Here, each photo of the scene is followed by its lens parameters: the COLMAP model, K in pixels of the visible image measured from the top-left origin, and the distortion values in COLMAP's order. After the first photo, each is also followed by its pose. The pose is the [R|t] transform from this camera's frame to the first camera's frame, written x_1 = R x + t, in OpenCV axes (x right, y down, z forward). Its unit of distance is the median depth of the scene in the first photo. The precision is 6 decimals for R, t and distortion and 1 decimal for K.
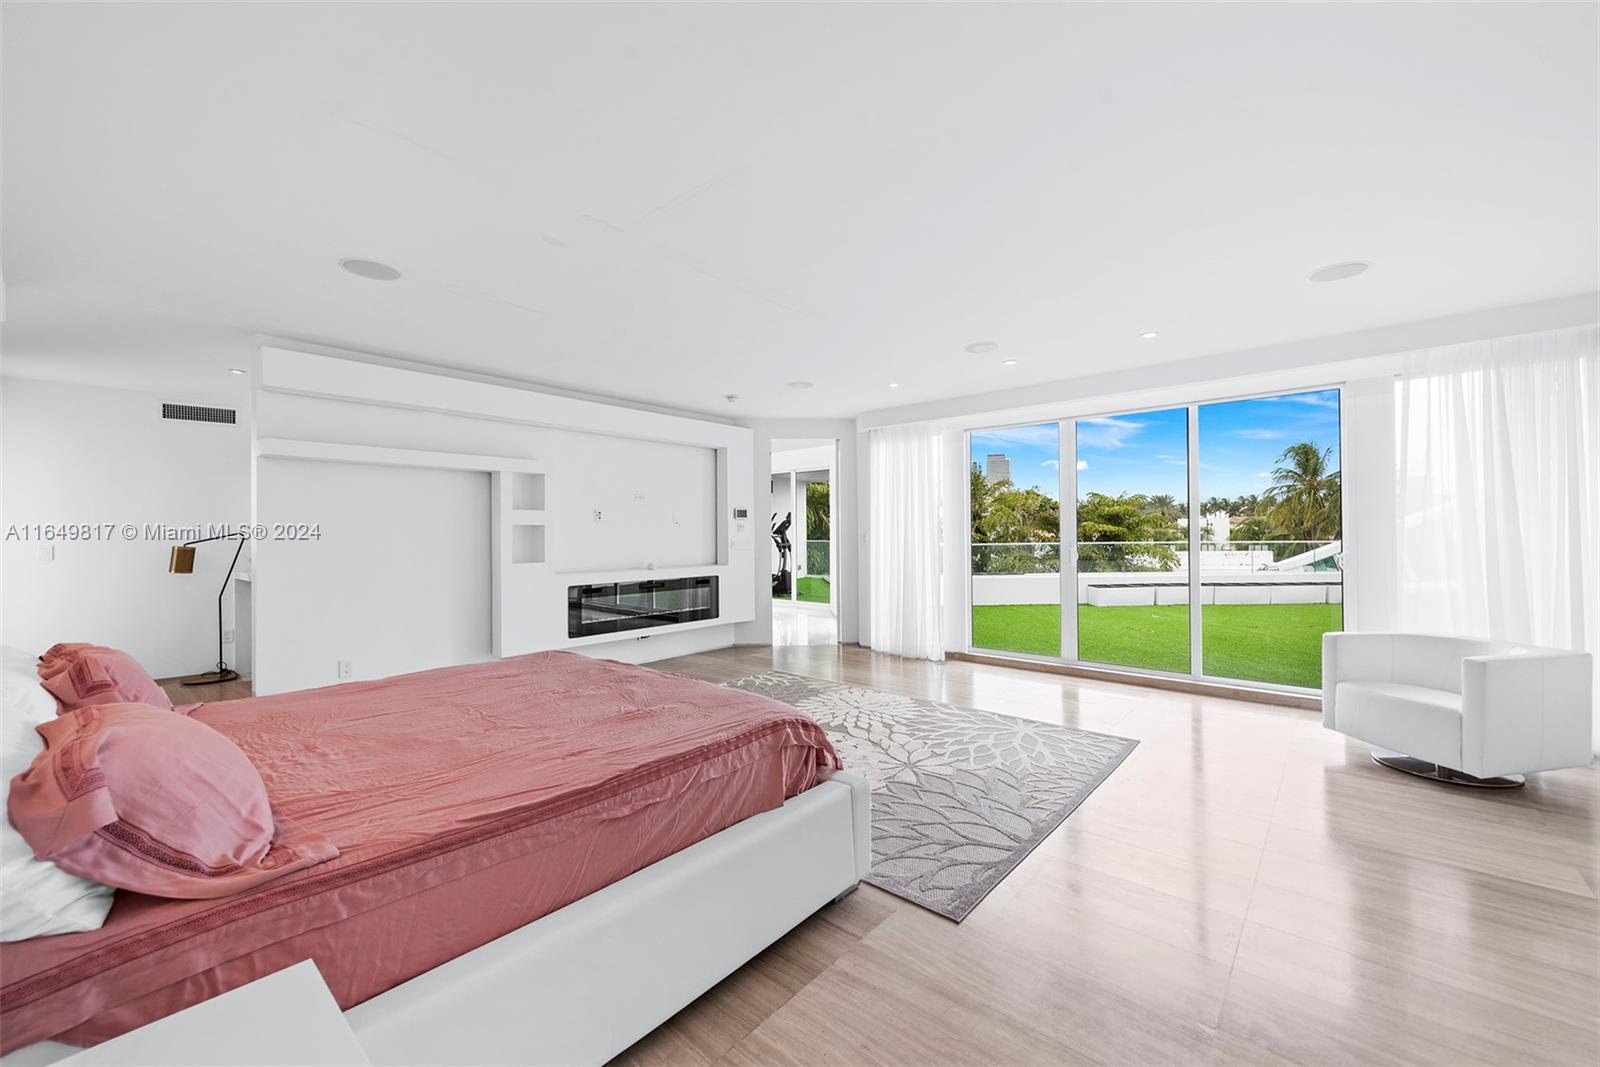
lens RADIAL K [[629.7, 0, 804.6], [0, 629.7, 533.6], [0, 0, 1]] dist [0.001804, 0.000090]
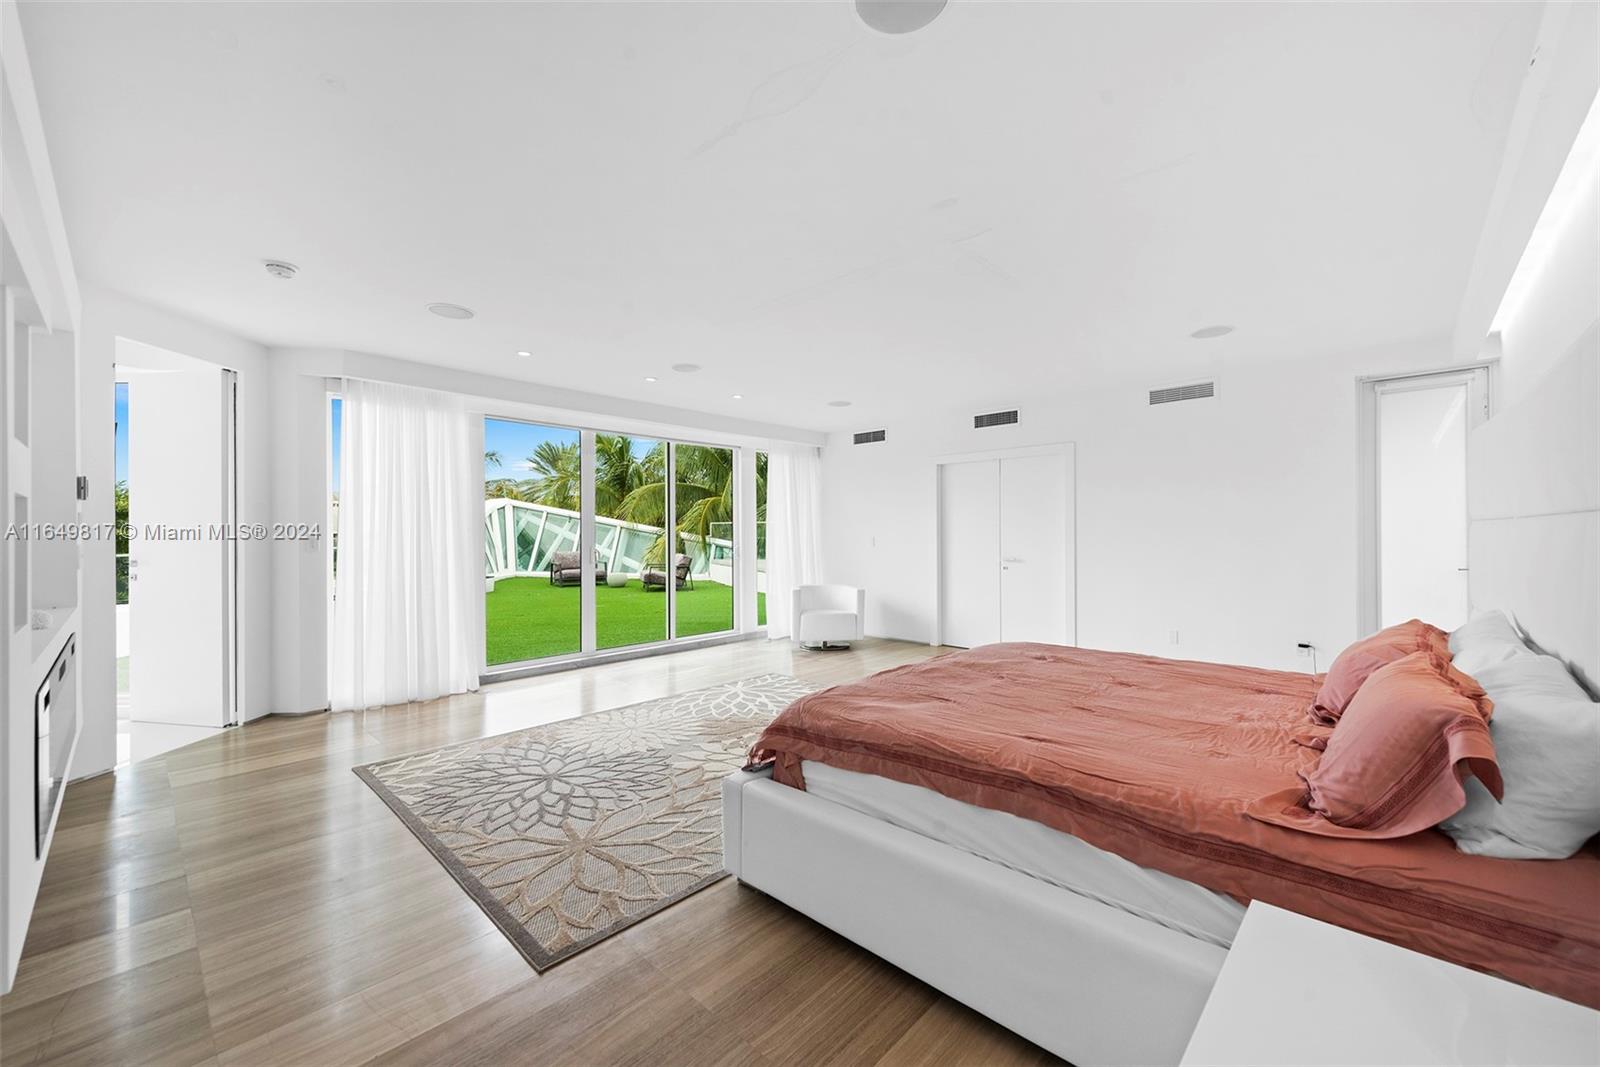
lens RADIAL K [[629.7, 0, 804.6], [0, 629.7, 533.6], [0, 0, 1]] dist [0.001804, 0.000090]
pose [[0.023168, 0.009327, 0.999688, -0.758102], [0.001631, 0.999955, -0.009367, 0.007023], [-0.999730, 0.001847, 0.023152, 0.686436]]
